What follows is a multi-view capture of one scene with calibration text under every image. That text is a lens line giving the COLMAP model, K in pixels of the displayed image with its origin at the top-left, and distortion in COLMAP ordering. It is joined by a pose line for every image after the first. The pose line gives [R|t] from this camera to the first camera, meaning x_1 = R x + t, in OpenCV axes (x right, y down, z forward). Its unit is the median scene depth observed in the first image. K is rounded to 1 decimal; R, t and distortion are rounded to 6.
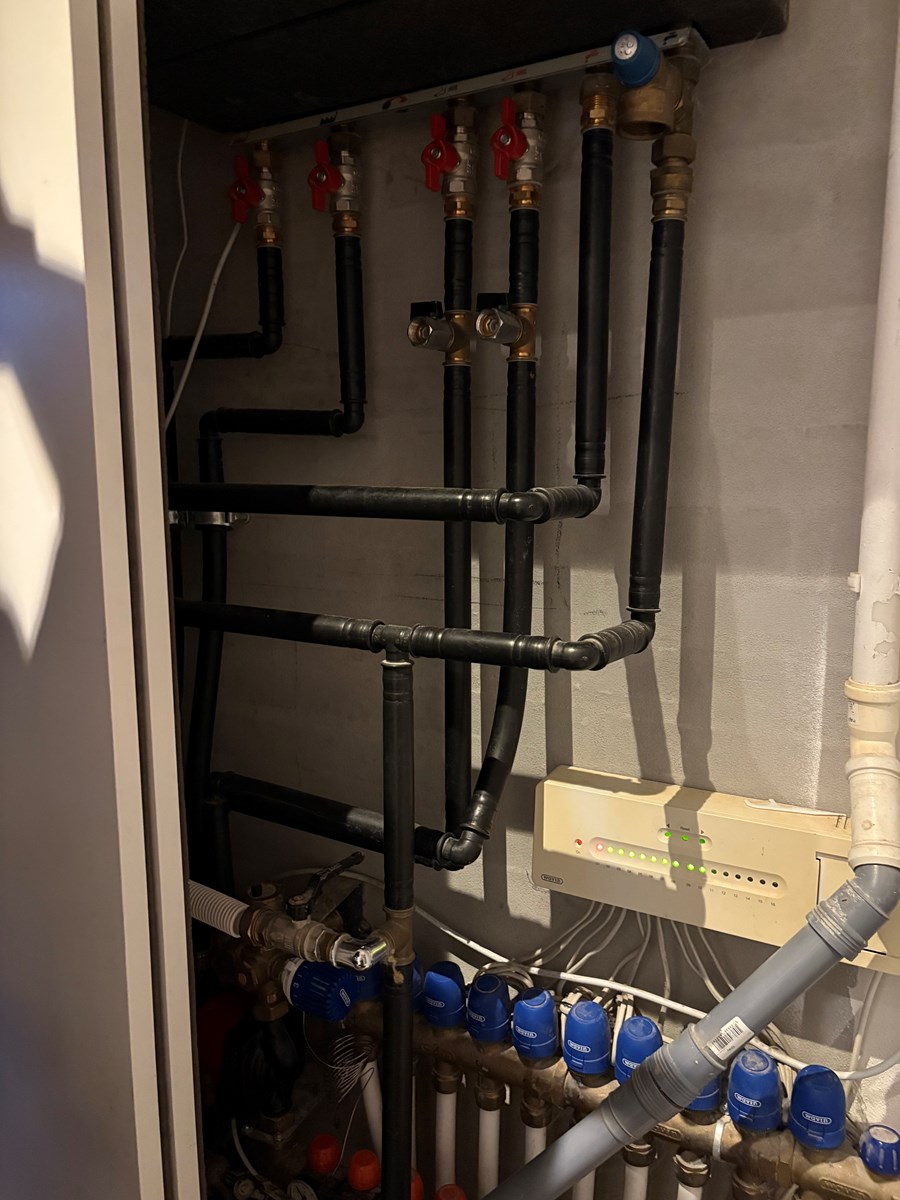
lens RADIAL K [[915.3, 0, 447.0], [0, 915.3, 588.9], [0, 0, 1]] dist [0.038032, -0.050613]
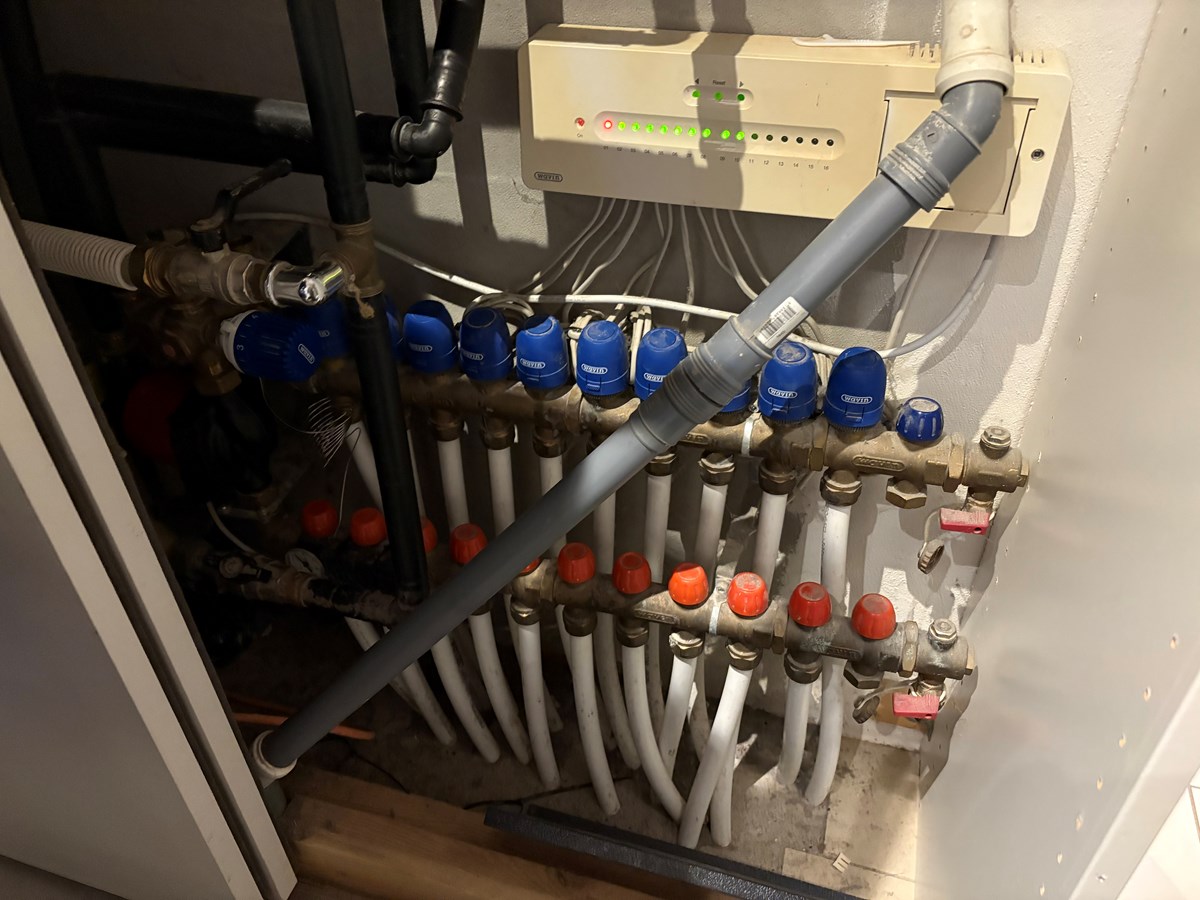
lens RADIAL K [[915.3, 0, 604.3], [0, 915.3, 445.9], [0, 0, 1]] dist [0.038032, -0.050613]
pose [[0.974255, -0.147603, 0.170410, -0.006433], [0.048955, 0.876351, 0.479180, 0.148911], [-0.220068, -0.458501, 0.861015, 0.222168]]
